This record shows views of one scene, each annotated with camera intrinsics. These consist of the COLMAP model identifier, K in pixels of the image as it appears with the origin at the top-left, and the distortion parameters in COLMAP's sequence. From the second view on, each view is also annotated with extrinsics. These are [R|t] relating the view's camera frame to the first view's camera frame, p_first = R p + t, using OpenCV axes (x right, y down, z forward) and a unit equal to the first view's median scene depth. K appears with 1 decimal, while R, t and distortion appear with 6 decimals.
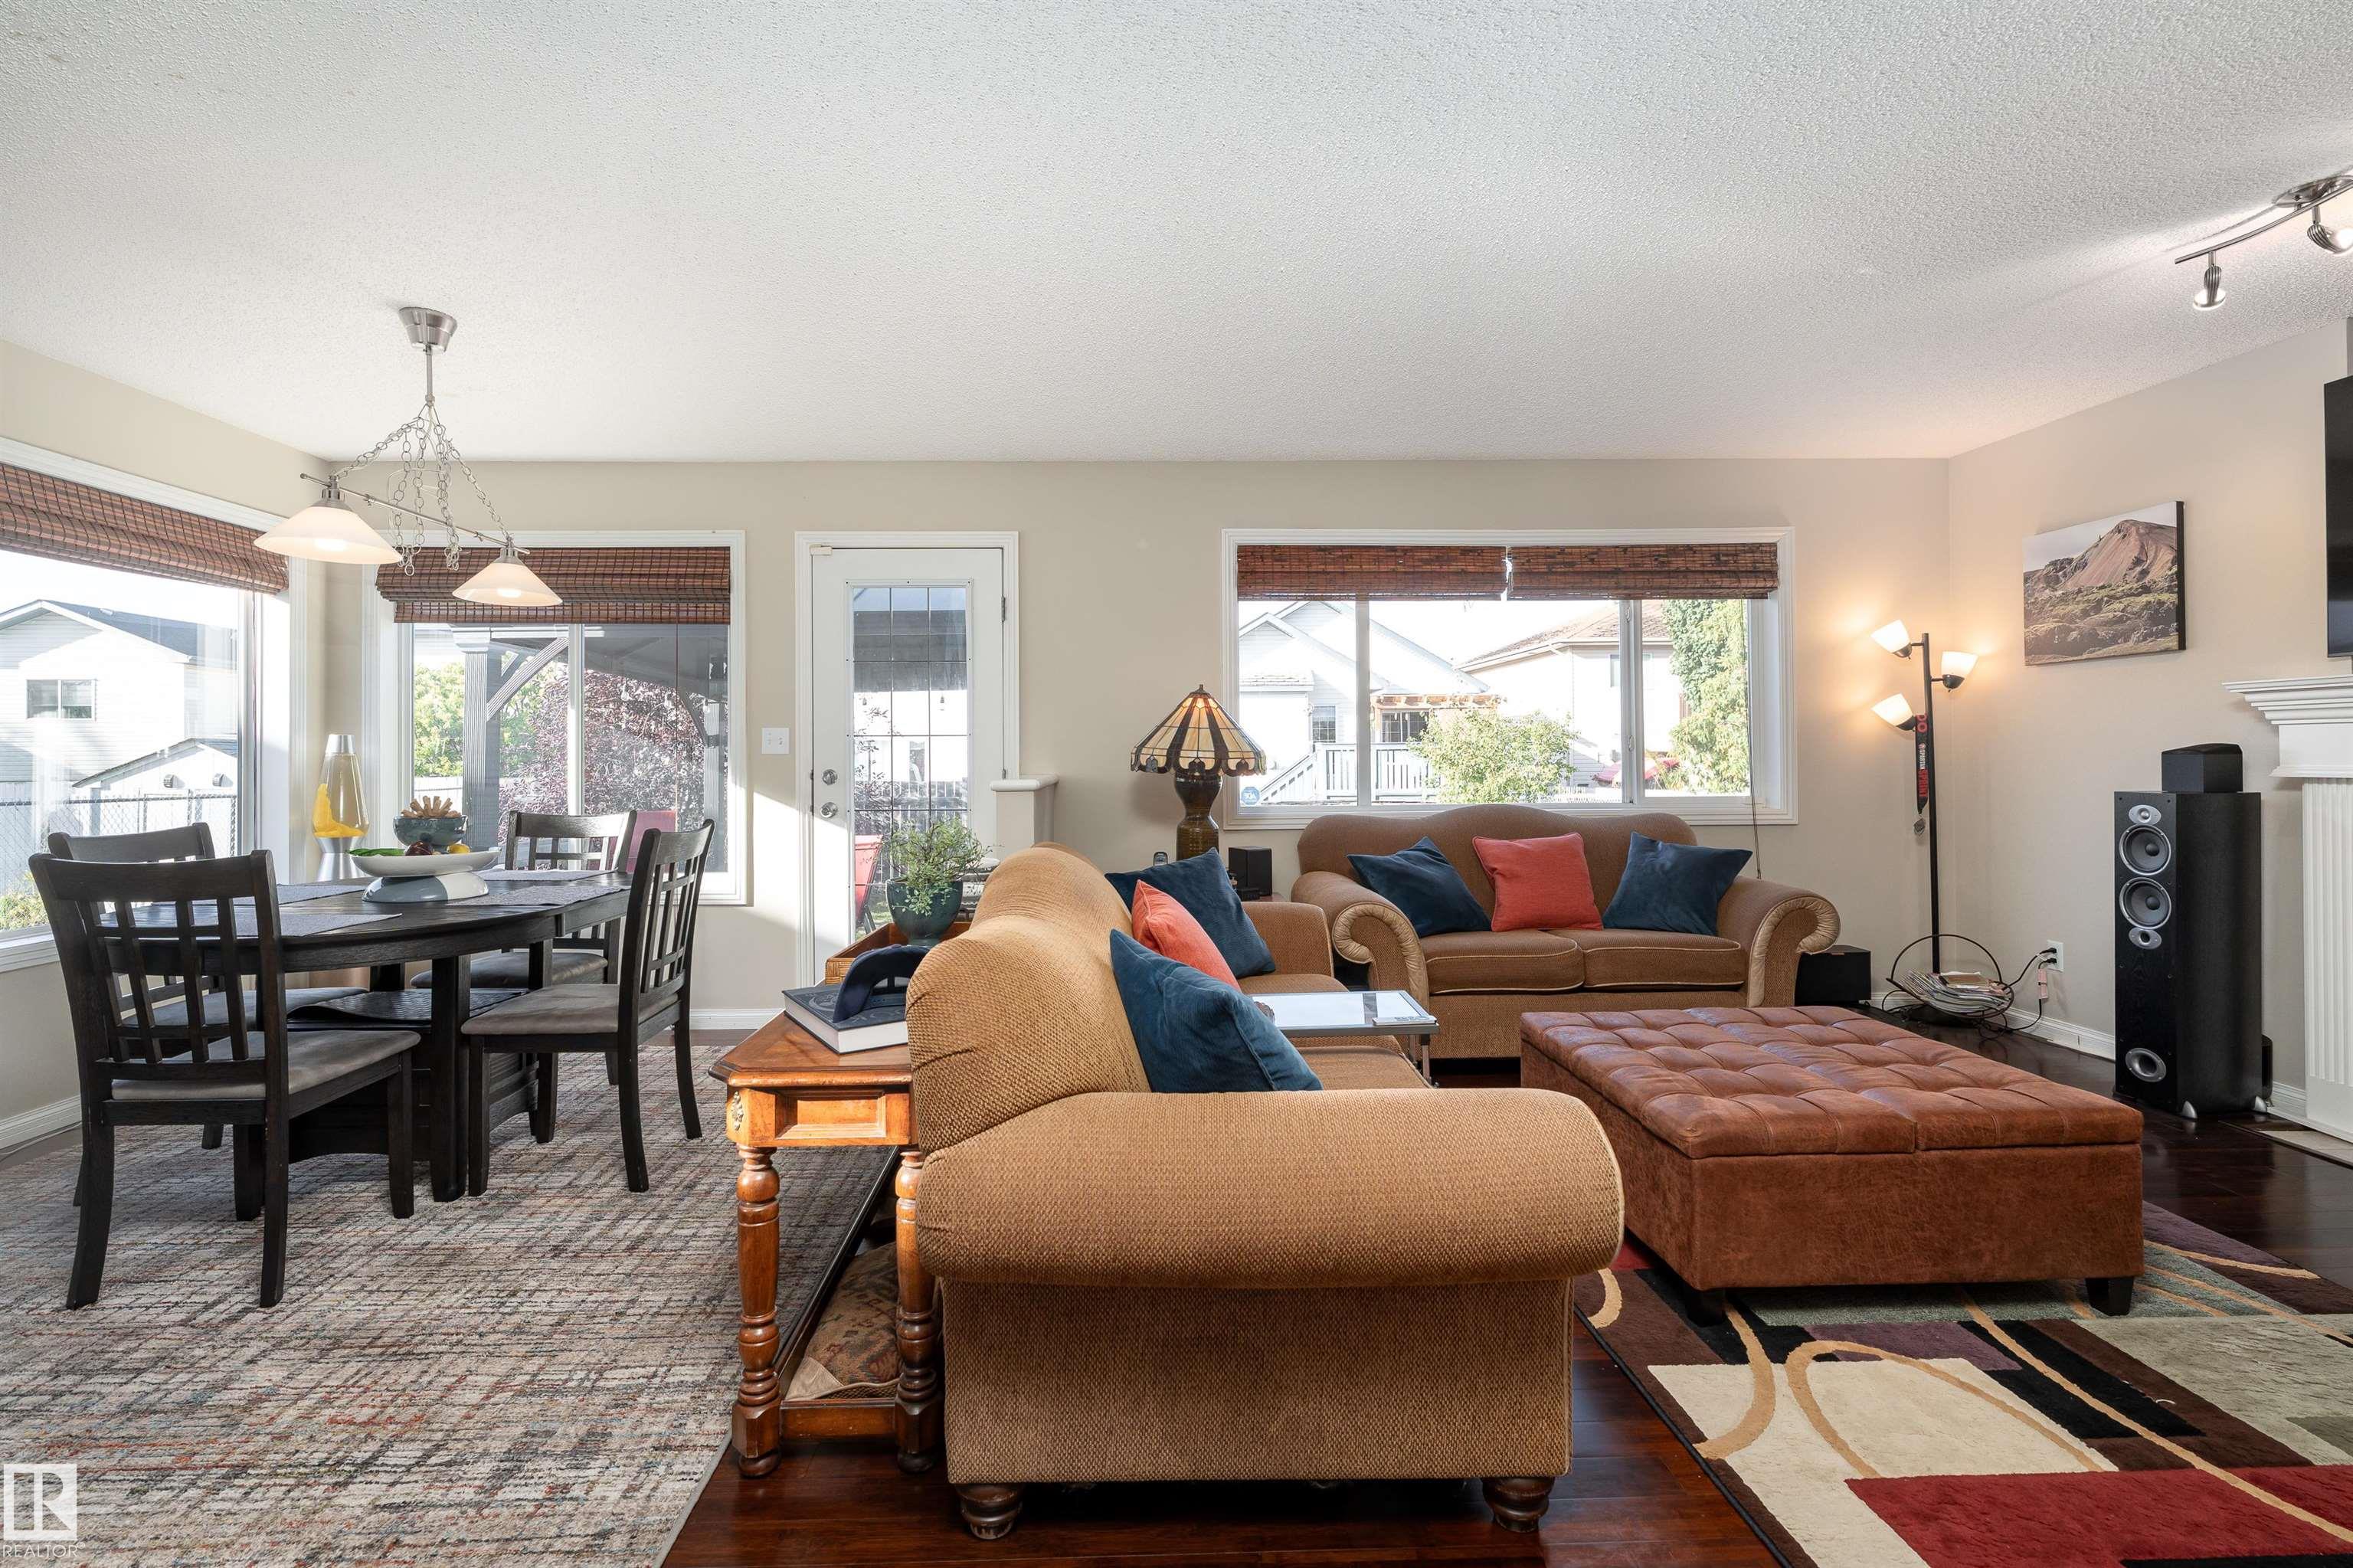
lens RADIAL K [[1071.3, 0, 1140.4], [0, 1071.3, 746.2], [0, 0, 1]] dist [0.004582, -0.001674]
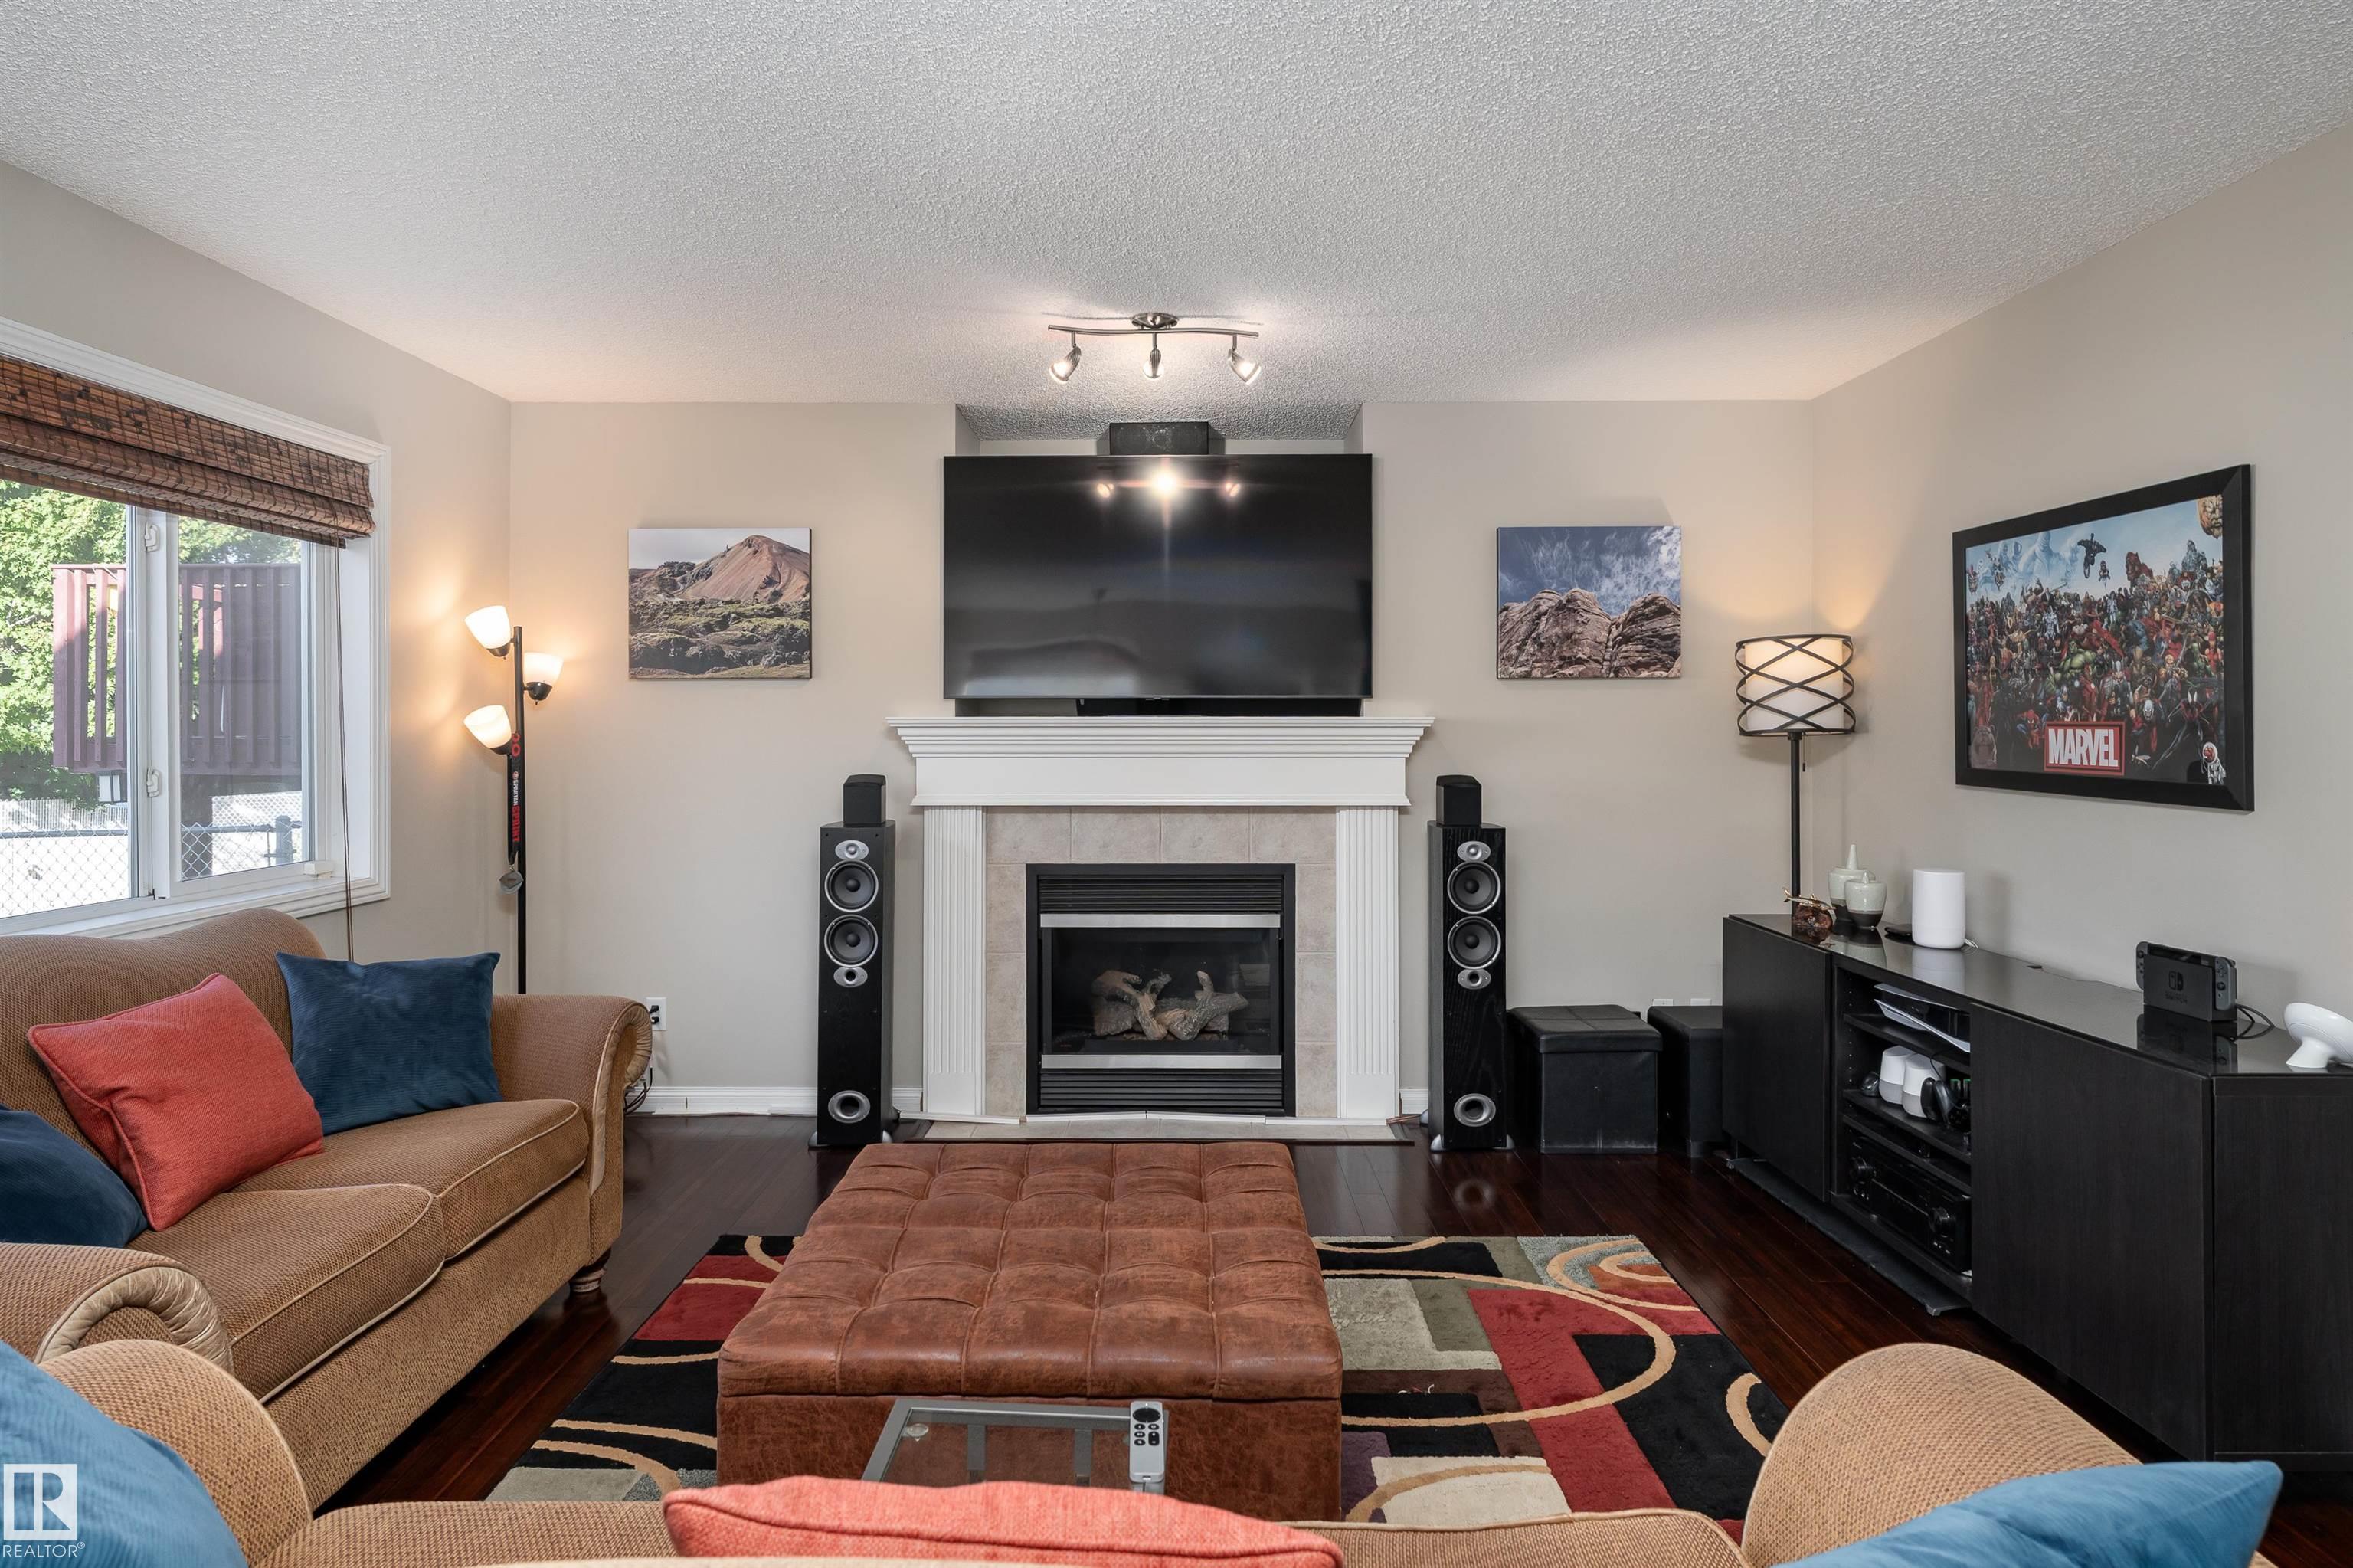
lens RADIAL K [[1300.0, 0, 1181.9], [0, 1300.0, 722.3], [0, 0, 1]] dist [0.007533, -0.003778]
pose [[0.025100, 0.009050, 0.999644, -0.200860], [-0.009720, 0.999914, -0.008808, -0.037577], [-0.999638, -0.009495, 0.025186, 0.560042]]
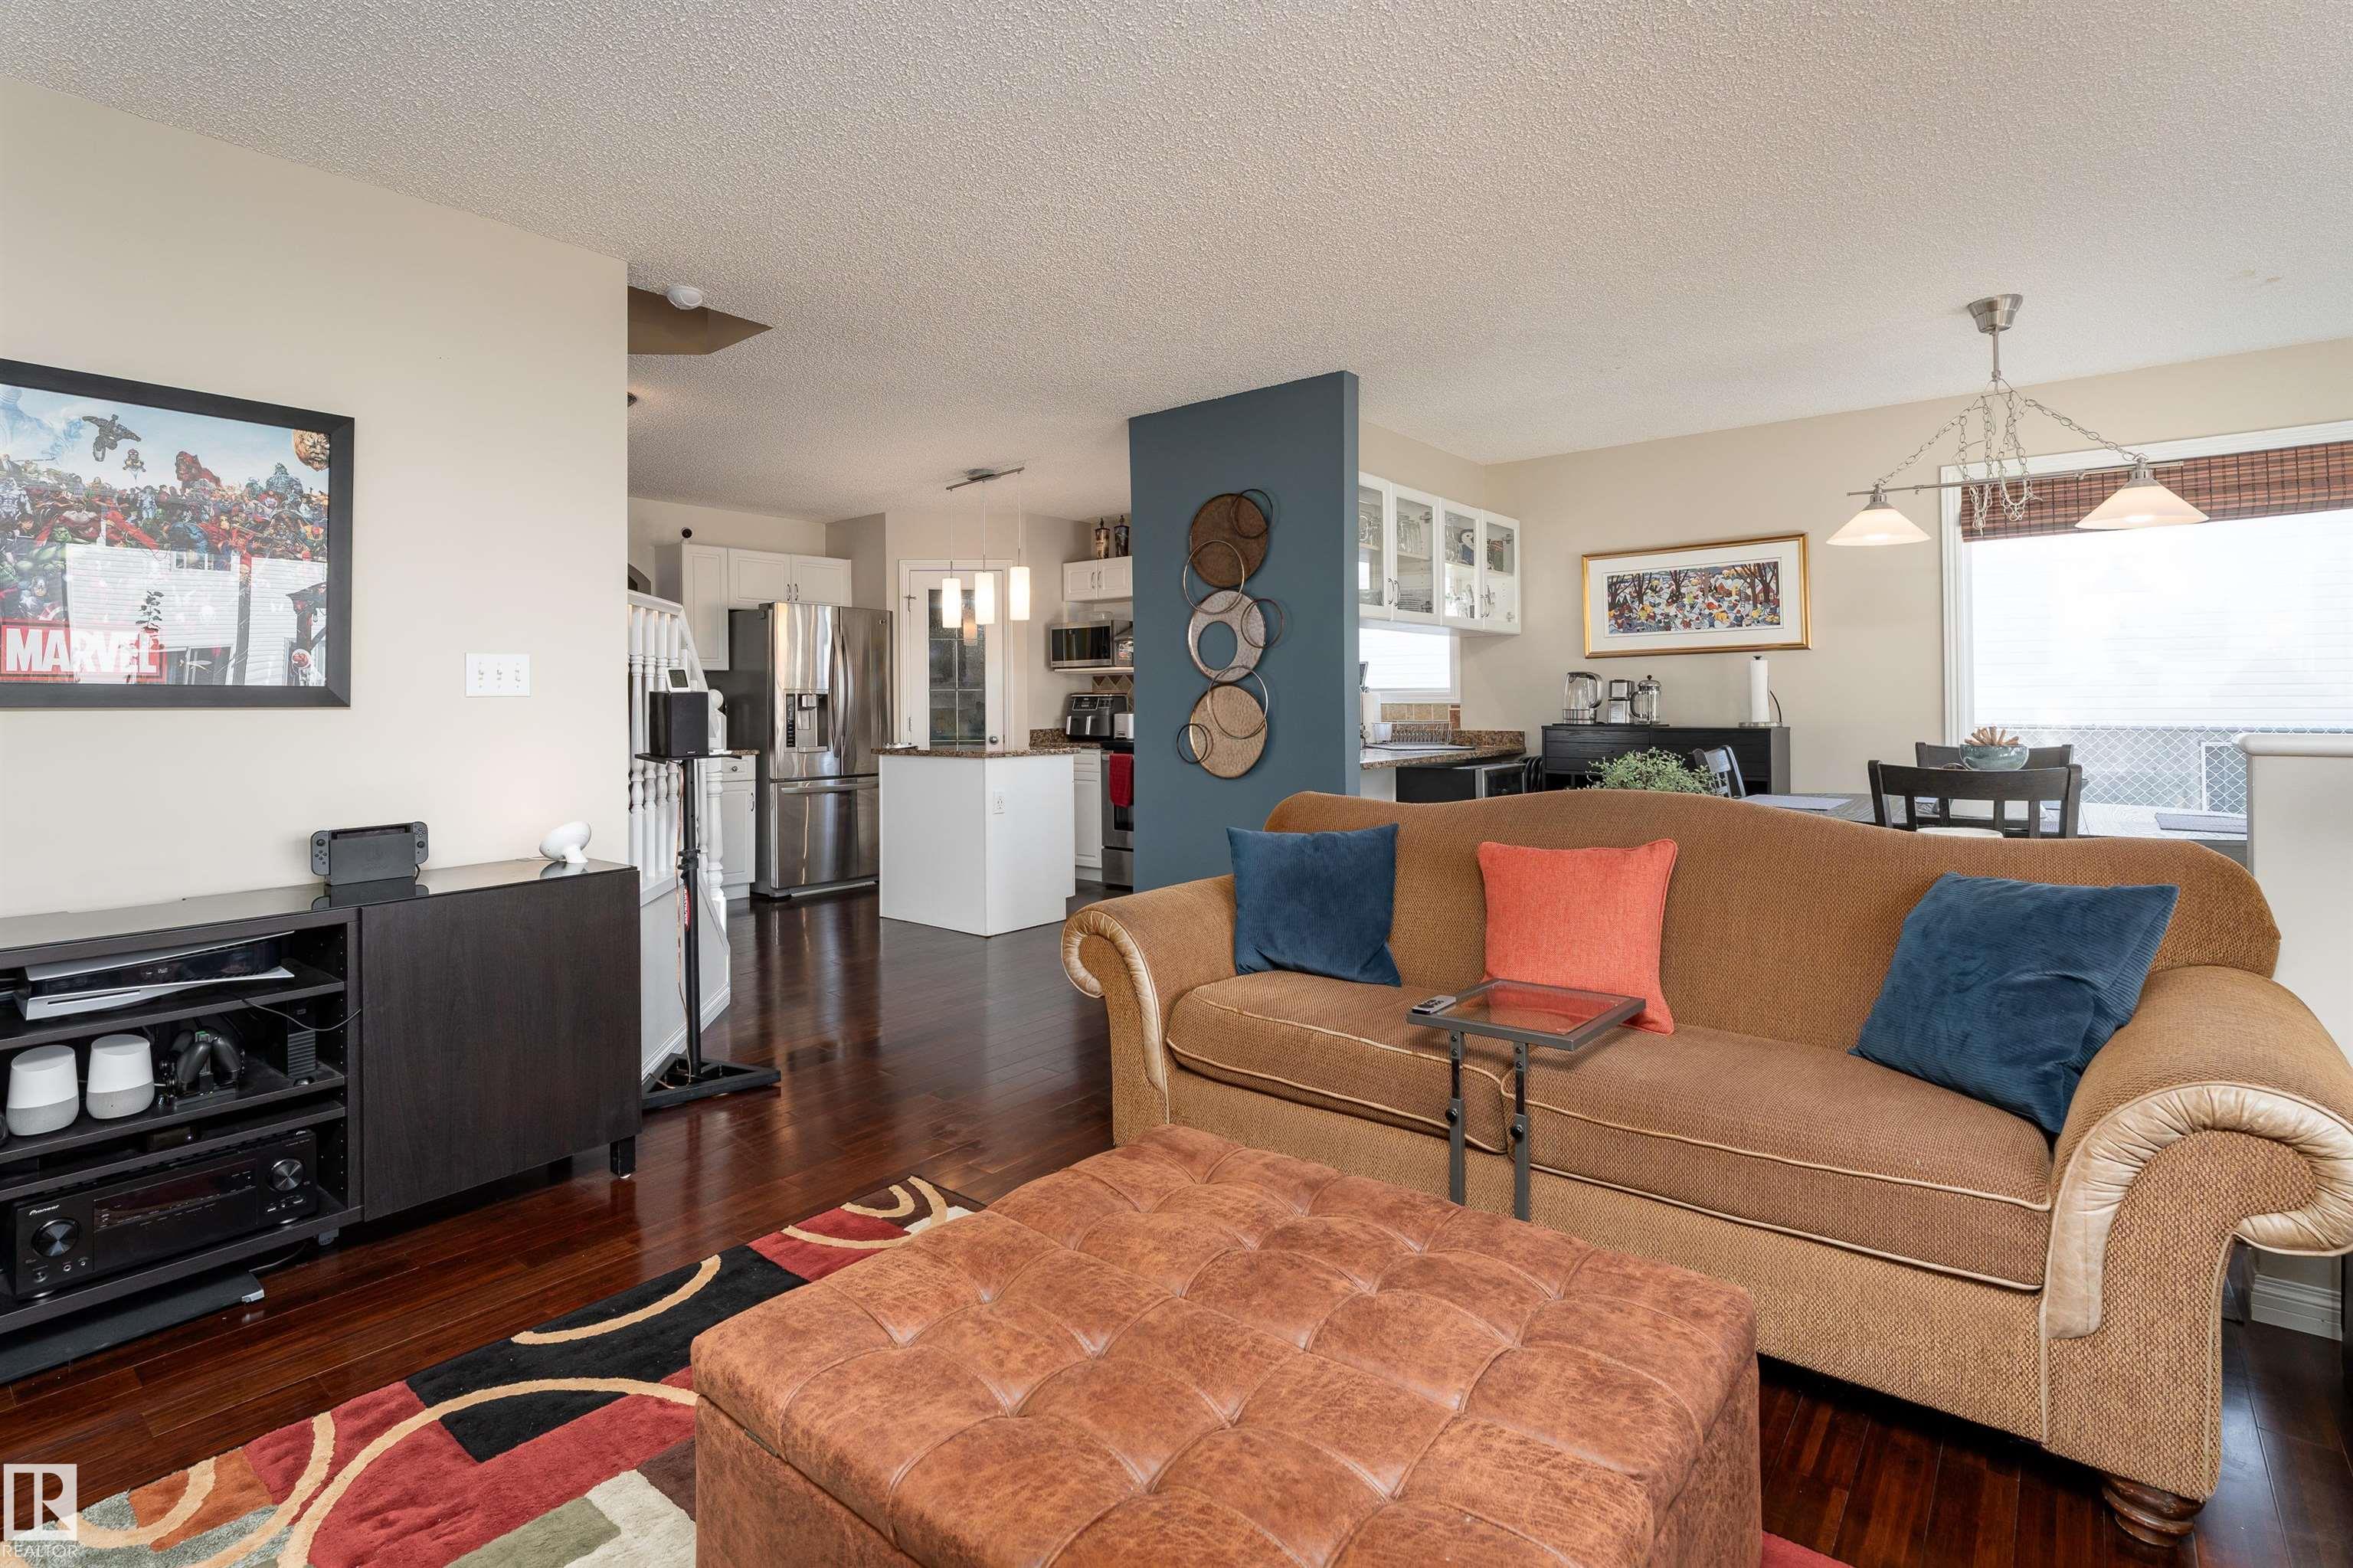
lens RADIAL K [[1111.7, 0, 1089.9], [0, 1111.7, 685.5], [0, 0, 1]] dist [-0.004942, 0.000831]
pose [[-0.676231, 0.001195, -0.736688, 0.637141], [0.019890, 0.999664, -0.016636, 0.002246], [0.736421, -0.025903, -0.676028, 0.814932]]
